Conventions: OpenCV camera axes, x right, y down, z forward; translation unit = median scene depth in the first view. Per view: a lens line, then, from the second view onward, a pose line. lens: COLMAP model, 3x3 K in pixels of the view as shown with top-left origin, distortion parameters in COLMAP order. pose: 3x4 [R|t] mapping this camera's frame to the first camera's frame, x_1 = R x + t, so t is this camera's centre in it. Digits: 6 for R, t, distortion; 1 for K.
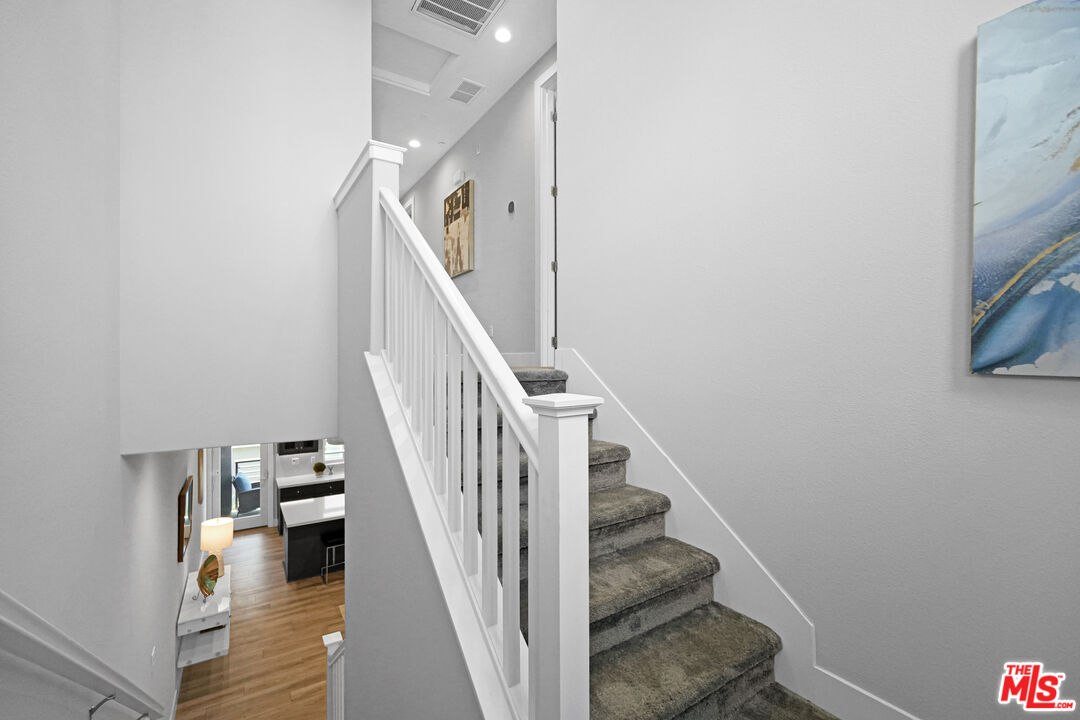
lens RADIAL K [[463.3, 0, 535.4], [0, 463.3, 363.9], [0, 0, 1]] dist [-0.006139, 0.002466]
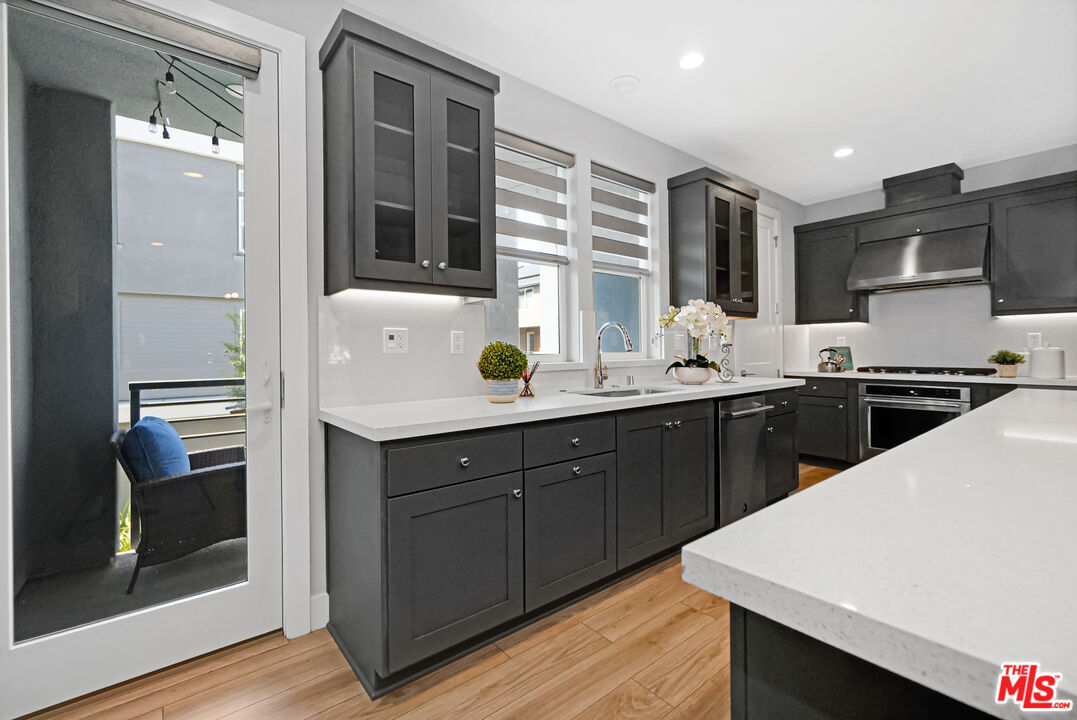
lens RADIAL K [[467.9, 0, 528.7], [0, 467.9, 351.3], [0, 0, 1]] dist [-0.009127, 0.003403]
pose [[0.994137, -0.011941, 0.107464, -0.497919], [0.012197, 0.999924, -0.001724, 0.226807], [-0.107436, 0.003025, 0.994207, 0.787563]]
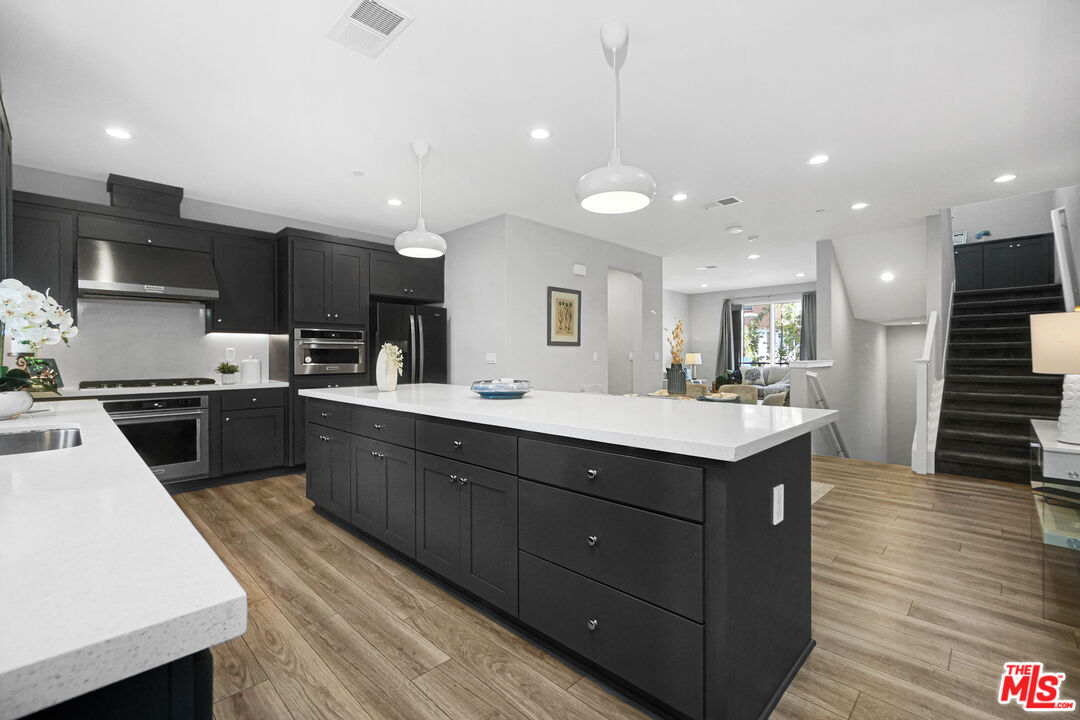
lens RADIAL K [[469.2, 0, 534.4], [0, 469.2, 360.6], [0, 0, 1]] dist [-0.009127, 0.003403]
pose [[-0.217884, -0.010750, 0.975915, -0.597238], [0.008604, 0.999879, 0.012935, 0.225075], [-0.975937, 0.011215, -0.217765, 0.941327]]
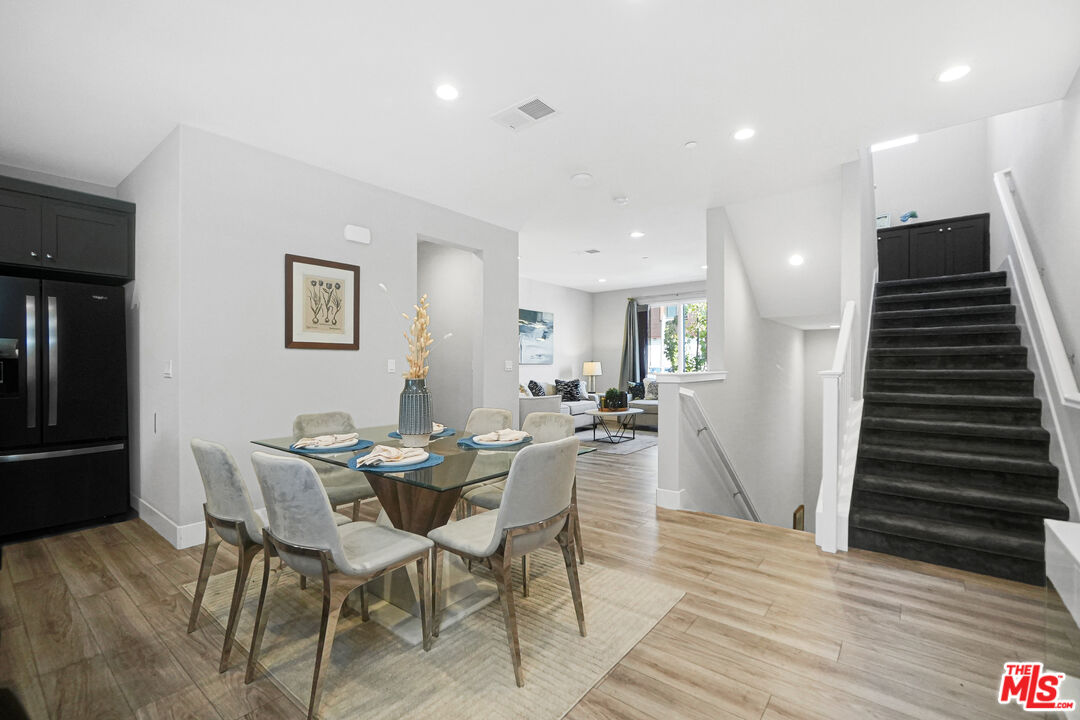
lens RADIAL K [[469.2, 0, 542.4], [0, 469.2, 375.2], [0, 0, 1]] dist [-0.009127, 0.003403]
pose [[-0.330112, -0.022666, 0.943670, -0.428259], [0.006438, 0.999634, 0.026262, 0.226924], [-0.943920, 0.014745, -0.329845, 0.708648]]
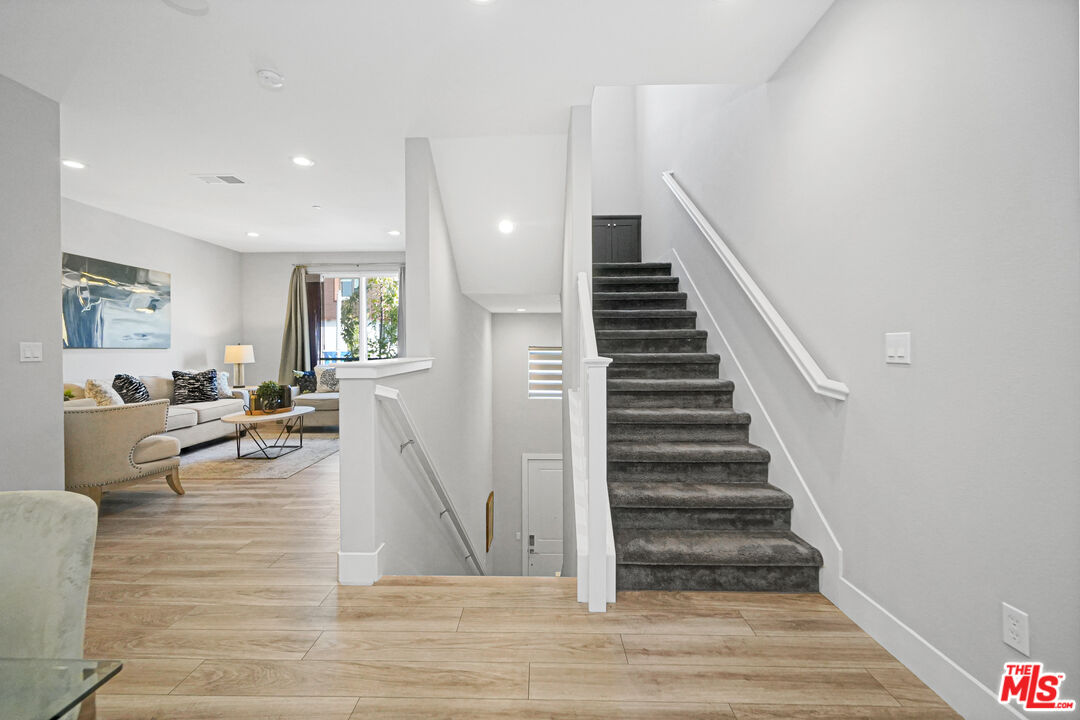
lens RADIAL K [[469.2, 0, 539.7], [0, 469.2, 348.1], [0, 0, 1]] dist [-0.009127, 0.003403]
pose [[-0.838707, 0.000214, 0.544582, -0.290544], [0.004968, 0.999961, 0.007259, 0.227342], [-0.544560, 0.008794, -0.838676, 0.622795]]
